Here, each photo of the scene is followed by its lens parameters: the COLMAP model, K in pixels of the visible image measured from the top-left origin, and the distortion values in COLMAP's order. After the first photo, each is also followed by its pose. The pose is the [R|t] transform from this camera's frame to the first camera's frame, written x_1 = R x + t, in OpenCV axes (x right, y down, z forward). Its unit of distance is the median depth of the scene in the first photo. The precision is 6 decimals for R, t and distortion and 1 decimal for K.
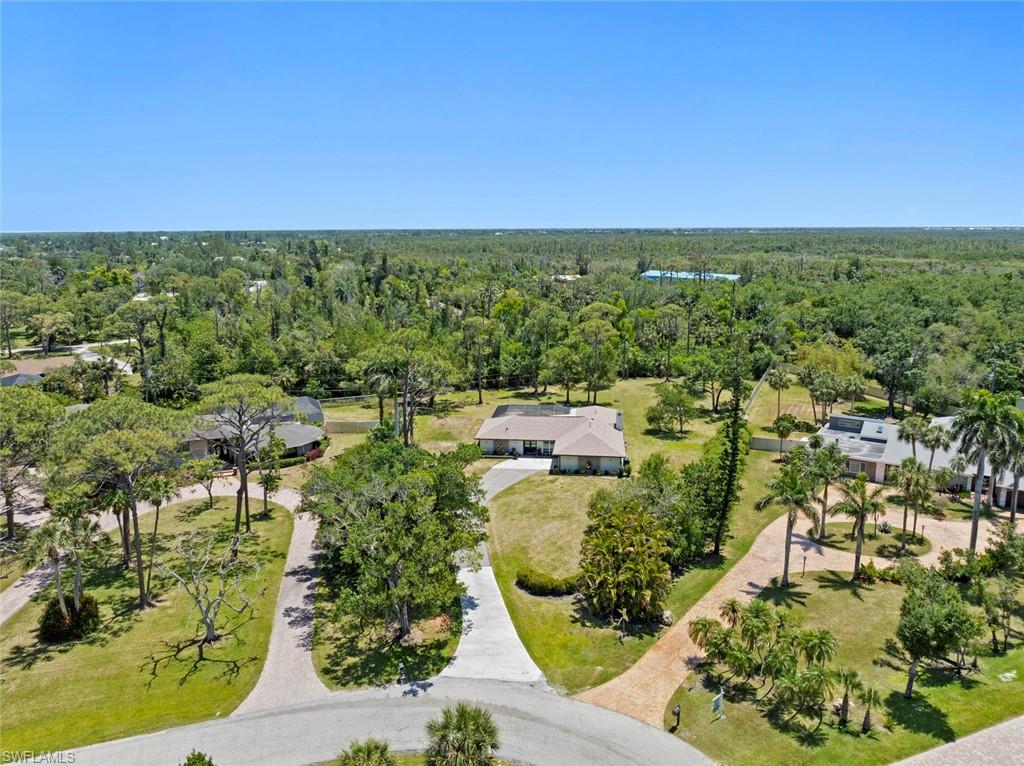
lens RADIAL K [[711.5, 0, 512.0], [0, 711.5, 383.0], [0, 0, 1]] dist [-0.042872, 0.004655]
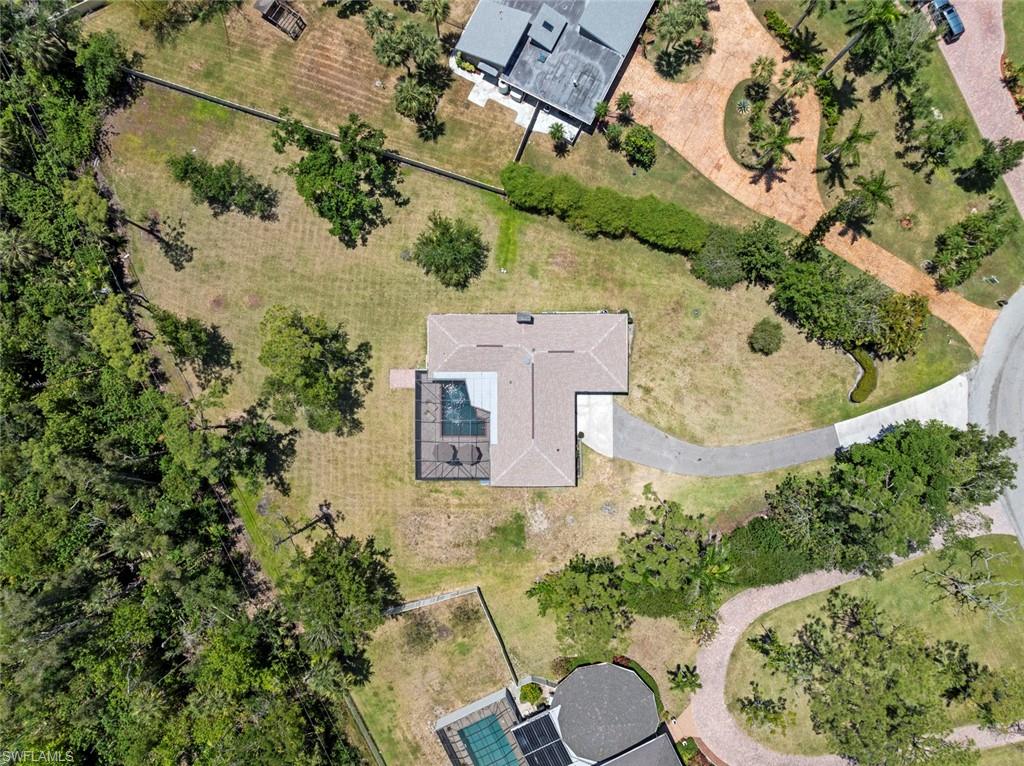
lens RADIAL K [[711.5, 0, 512.0], [0, 711.5, 383.0], [0, 0, 1]] dist [-0.042872, 0.004655]
pose [[-0.120787, -0.991931, 0.038521, 0.079926], [0.208625, 0.012573, 0.977915, -1.331497], [-0.970508, 0.126156, 0.205423, 1.526033]]
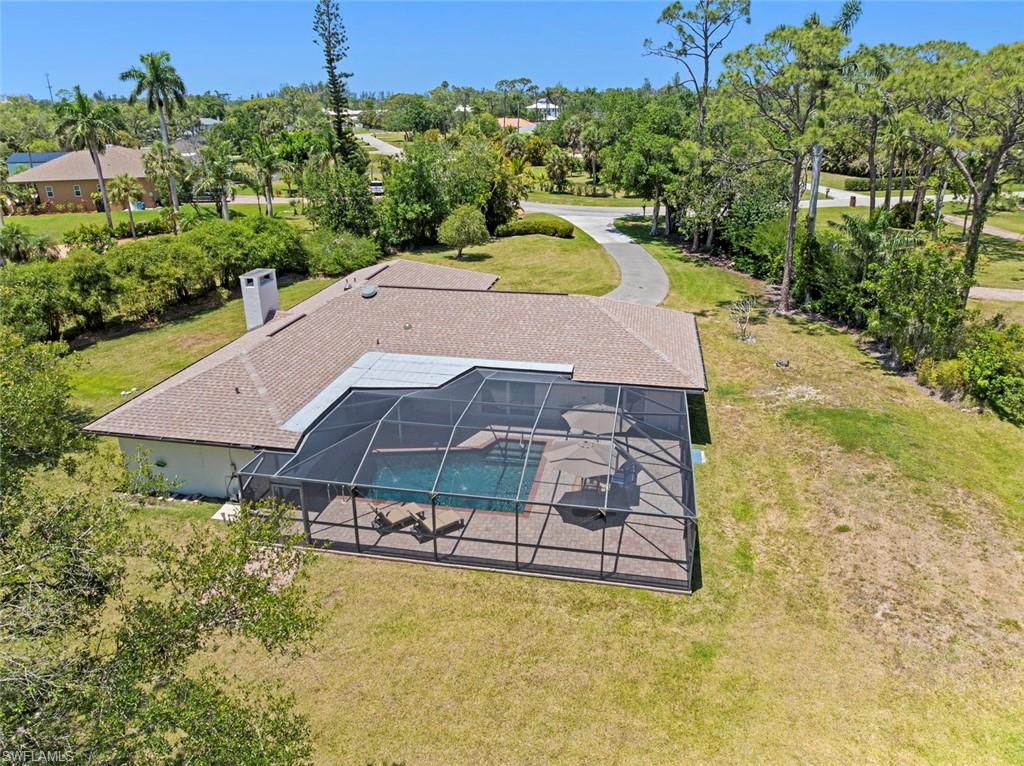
lens RADIAL K [[711.5, 0, 512.0], [0, 711.5, 383.0], [0, 0, 1]] dist [-0.042872, 0.004655]
pose [[-0.997373, -0.014930, 0.070884, 0.023733], [0.027621, 0.826218, 0.562673, -0.153466], [-0.066966, 0.563153, -0.823635, 2.289788]]
